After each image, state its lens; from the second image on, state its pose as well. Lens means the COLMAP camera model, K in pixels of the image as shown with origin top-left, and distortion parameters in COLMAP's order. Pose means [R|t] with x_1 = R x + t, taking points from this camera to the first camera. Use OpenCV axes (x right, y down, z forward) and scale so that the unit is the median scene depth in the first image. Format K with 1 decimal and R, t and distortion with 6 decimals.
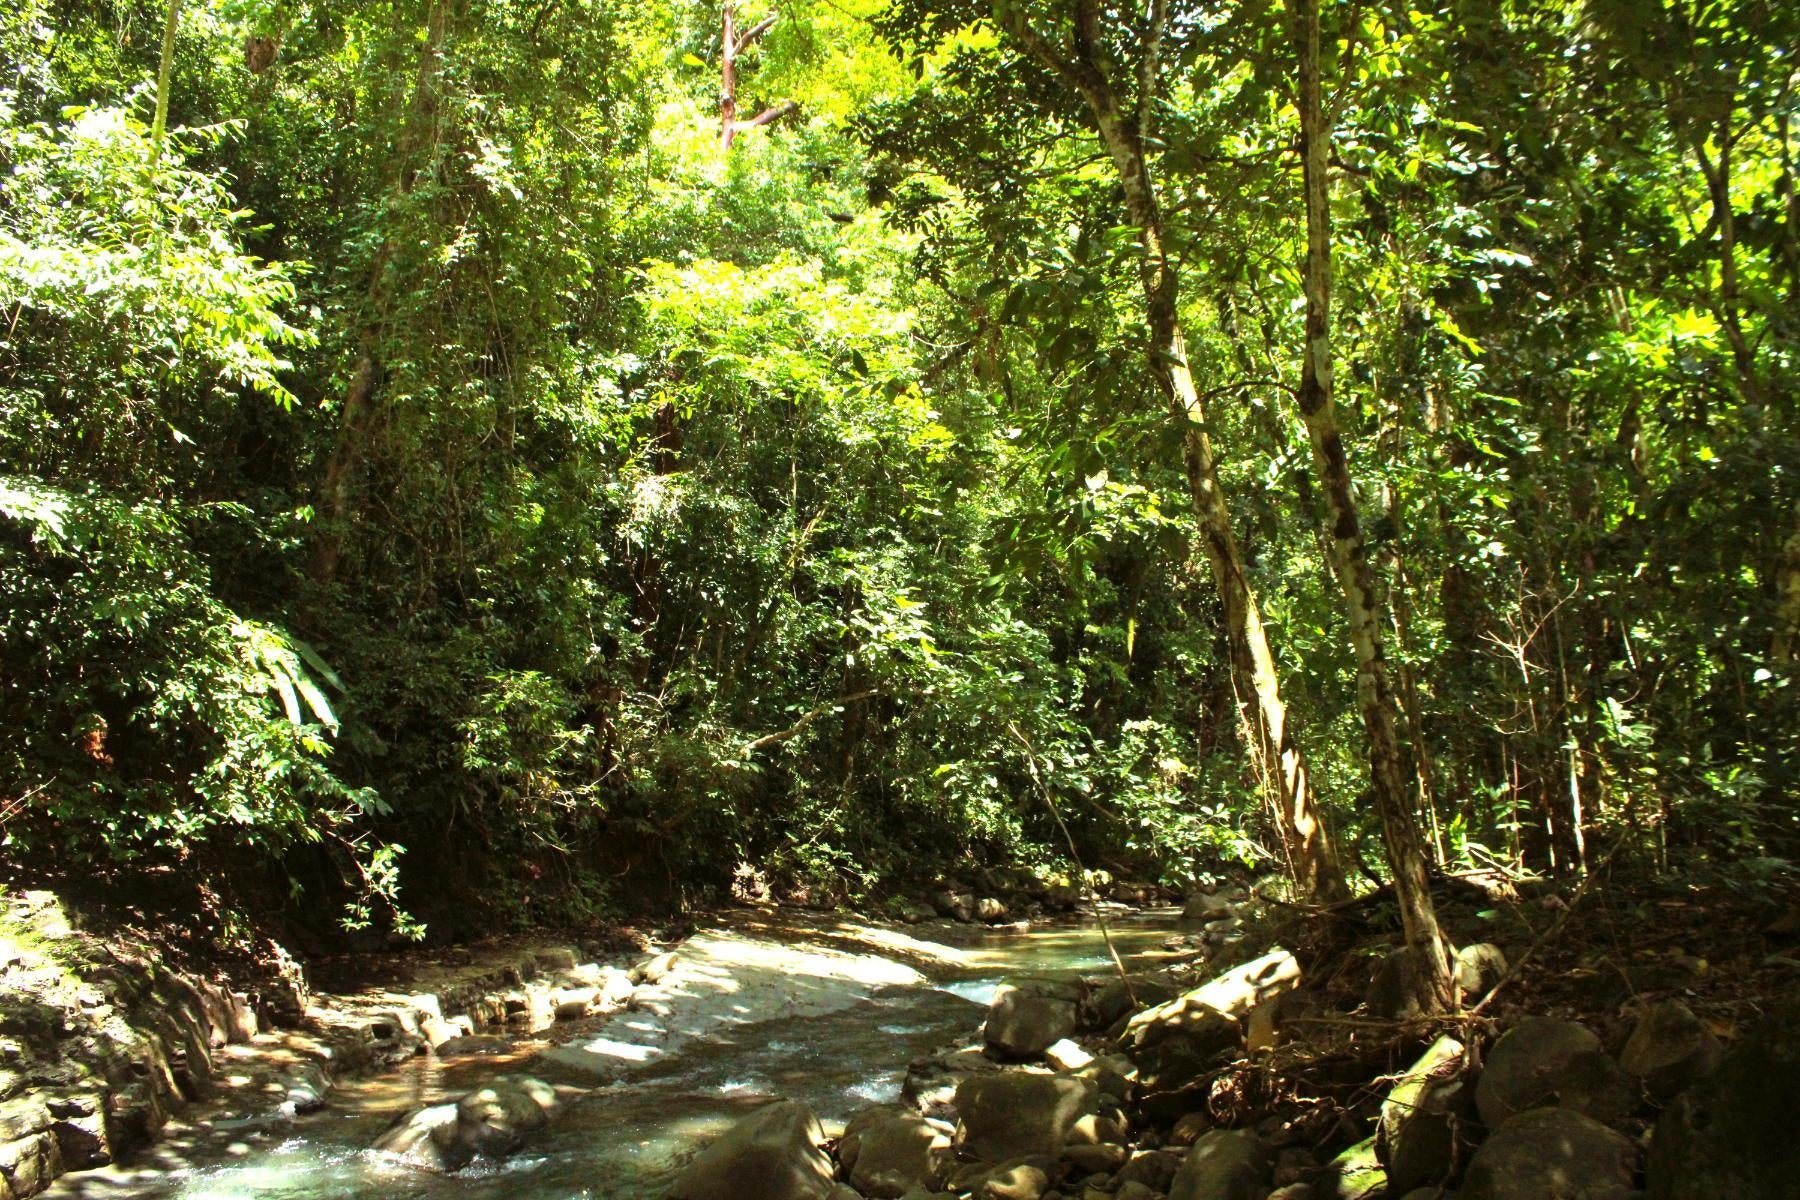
lens RADIAL K [[1512.1, 0, 891.5], [0, 1512.1, 602.1], [0, 0, 1]] dist [-0.161019, 0.146949]
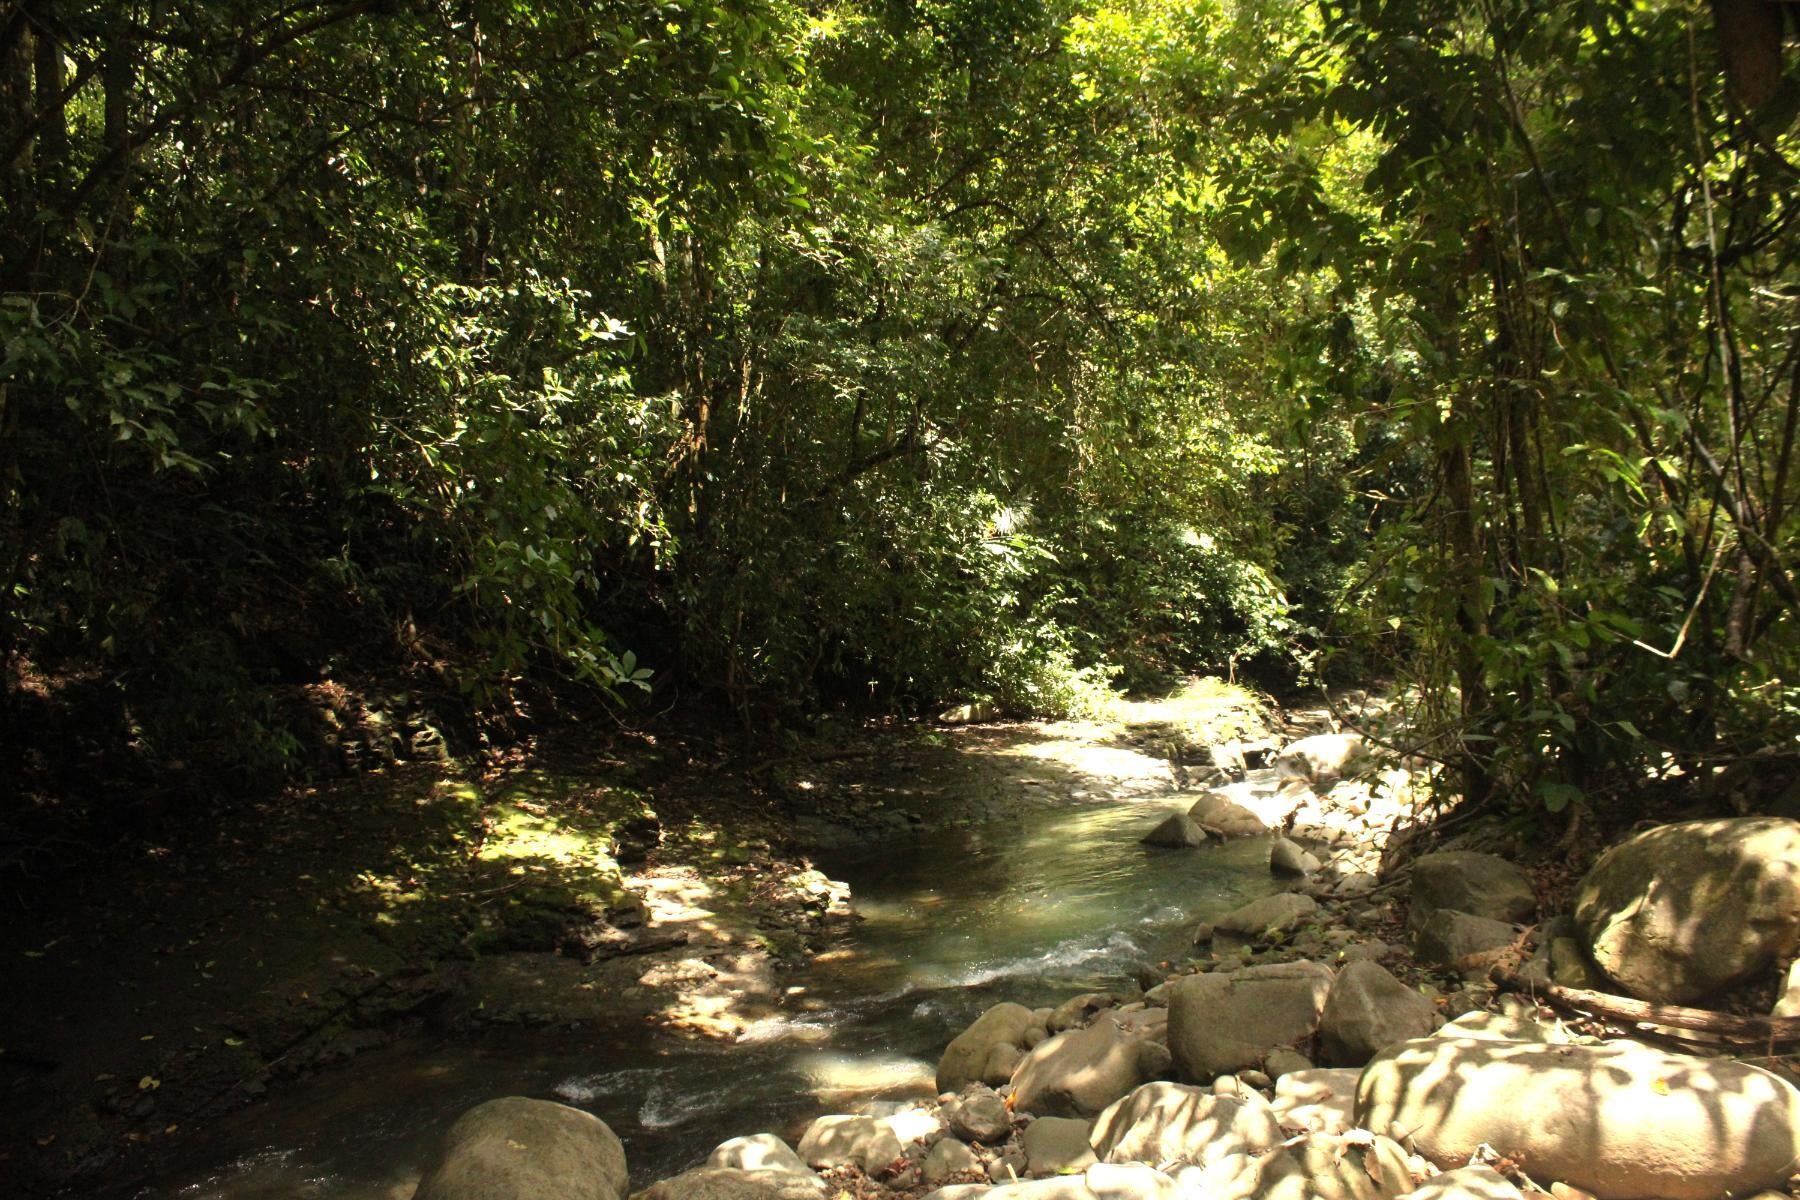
lens RADIAL K [[1517.0, 0, 888.3], [0, 1517.0, 621.8], [0, 0, 1]] dist [-0.158235, 0.152879]
pose [[0.929340, -0.061480, -0.364072, -0.052787], [0.120099, 0.982754, 0.140612, -0.180919], [0.349148, -0.174401, 0.920695, -0.868171]]
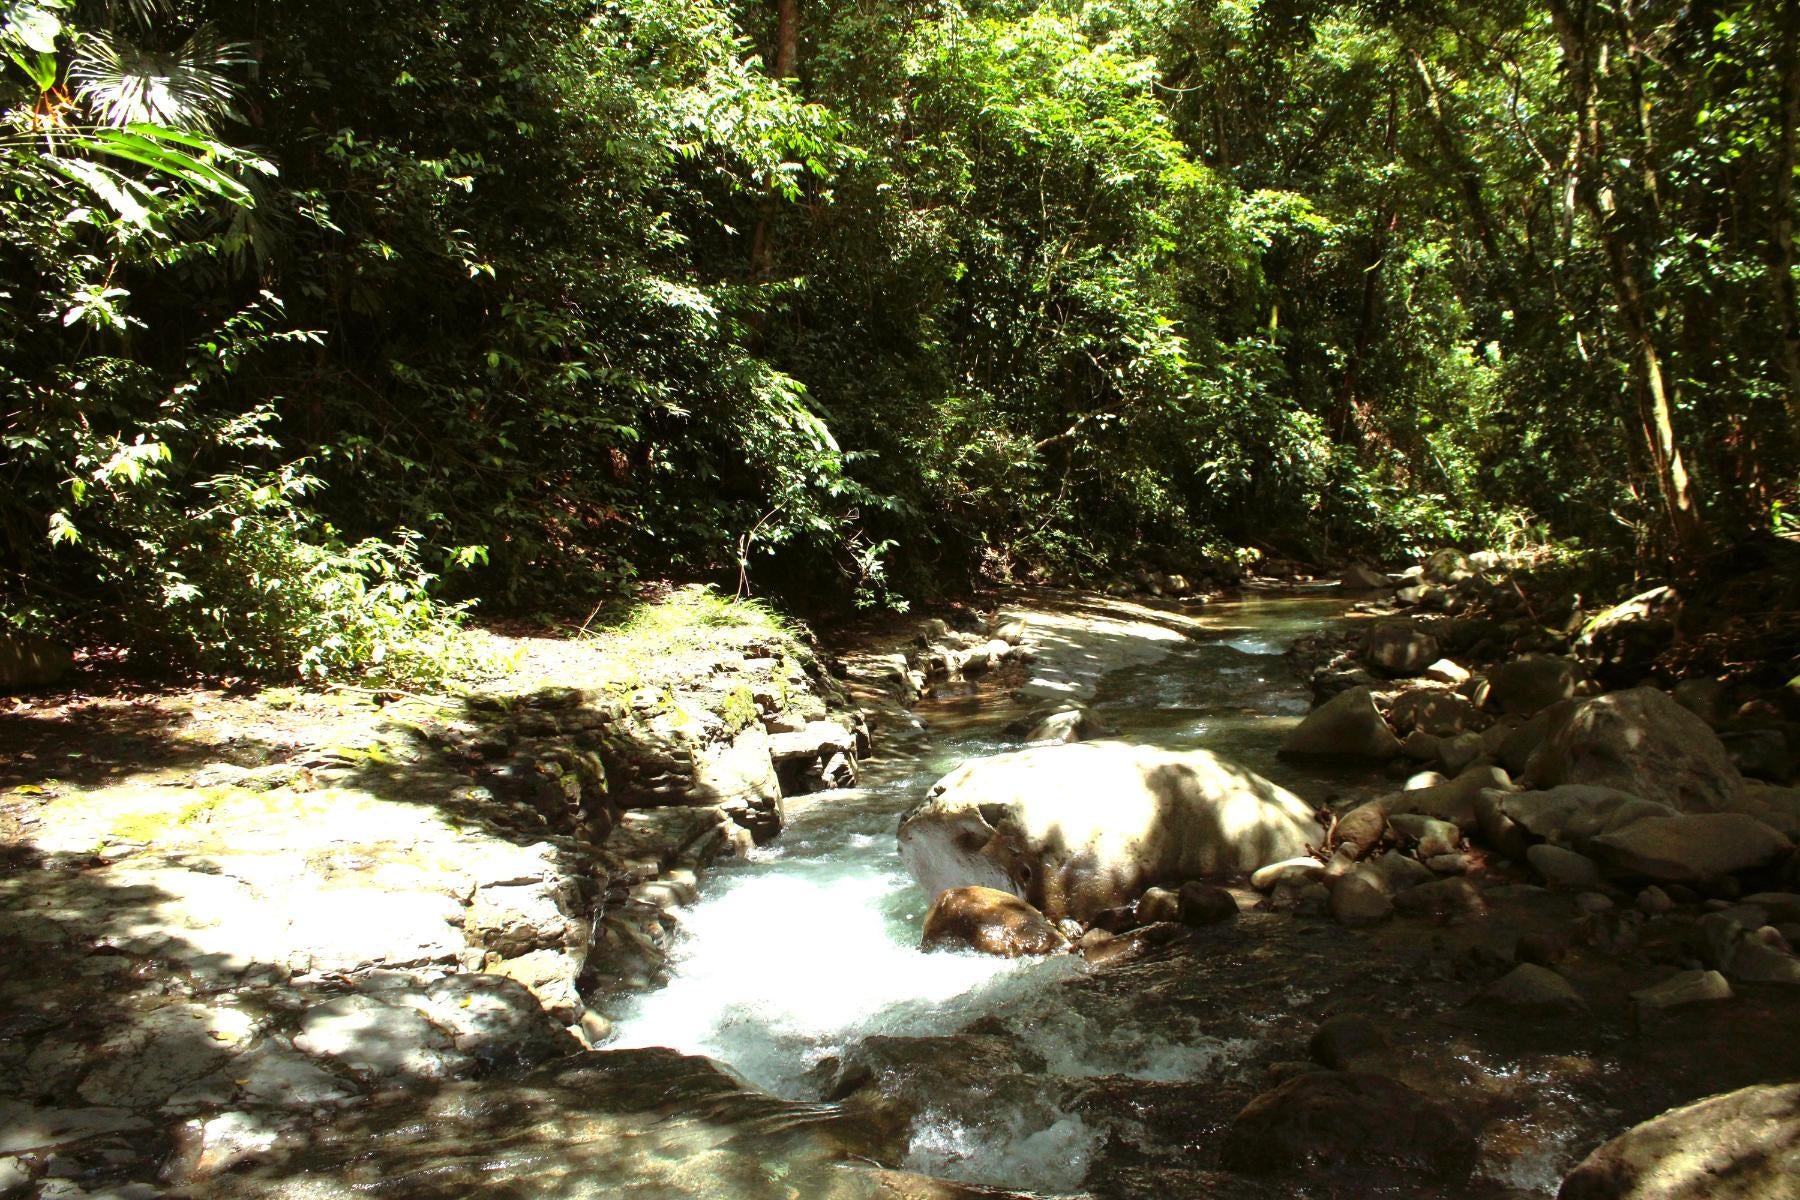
lens RADIAL K [[1517.0, 0, 888.3], [0, 1517.0, 621.8], [0, 0, 1]] dist [-0.158235, 0.152879]
pose [[0.999042, -0.030872, -0.031003, -0.174670], [0.036857, 0.975668, 0.216133, -0.031859], [0.023577, -0.217068, 0.975872, -0.182609]]
